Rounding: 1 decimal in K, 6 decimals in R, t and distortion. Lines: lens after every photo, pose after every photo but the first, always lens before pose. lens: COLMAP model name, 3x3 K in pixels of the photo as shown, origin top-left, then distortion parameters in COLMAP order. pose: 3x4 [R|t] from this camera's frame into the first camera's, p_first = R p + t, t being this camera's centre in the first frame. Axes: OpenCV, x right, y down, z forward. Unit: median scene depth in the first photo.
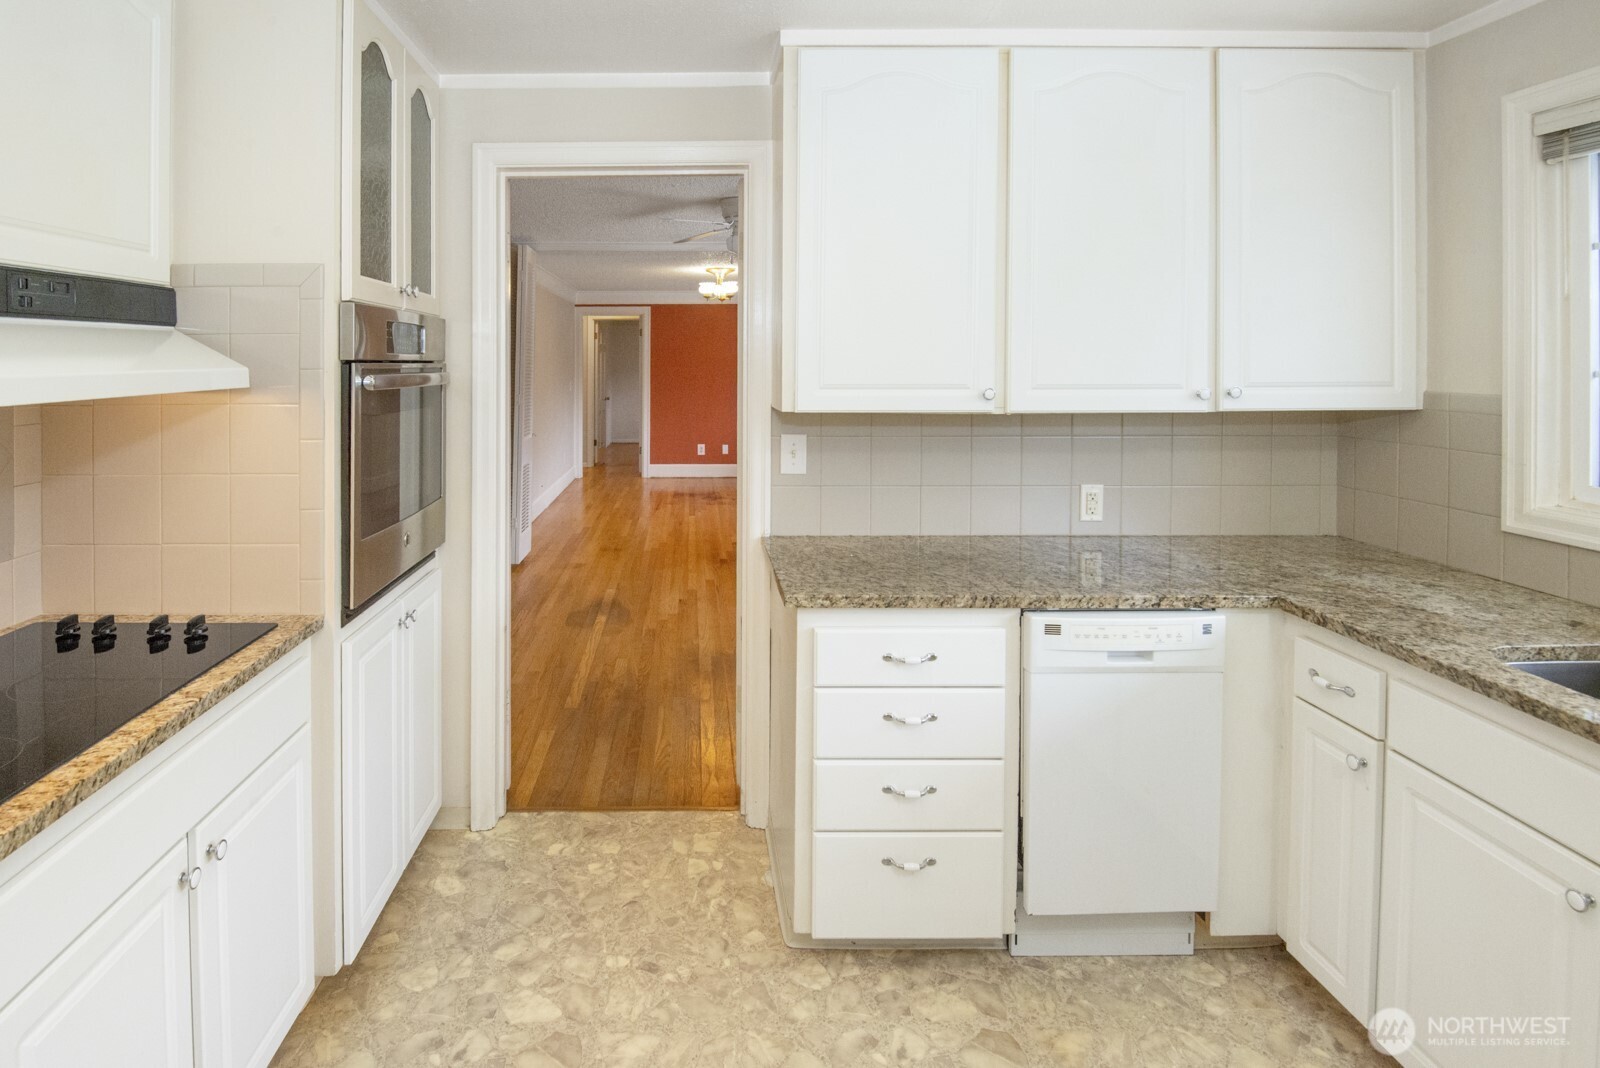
lens RADIAL K [[897.3, 0, 780.9], [0, 897.3, 372.6], [0, 0, 1]] dist [0.017368, -0.005648]
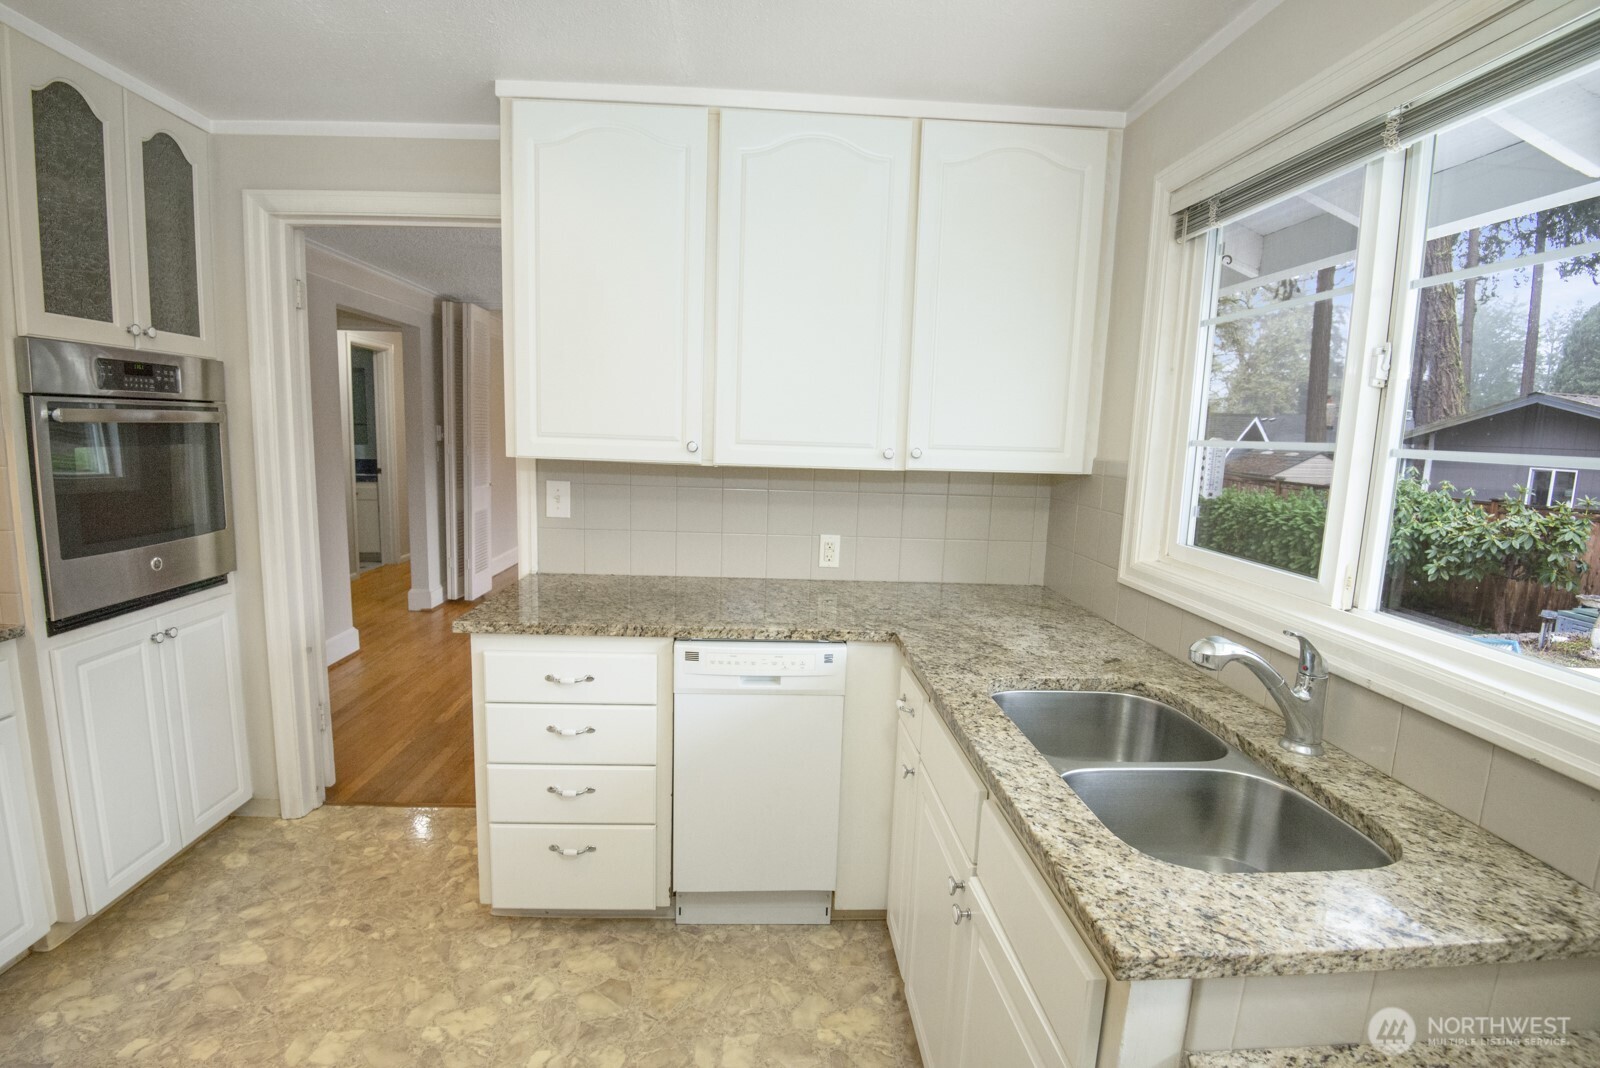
lens RADIAL K [[802.5, 0, 857.6], [0, 802.5, 555.0], [0, 0, 1]] dist [0.002498, -0.012128]
pose [[0.999222, 0.028131, 0.027630, 0.407024], [-0.031703, 0.989820, 0.138748, 0.012384], [-0.023445, -0.139516, 0.989942, 0.019006]]
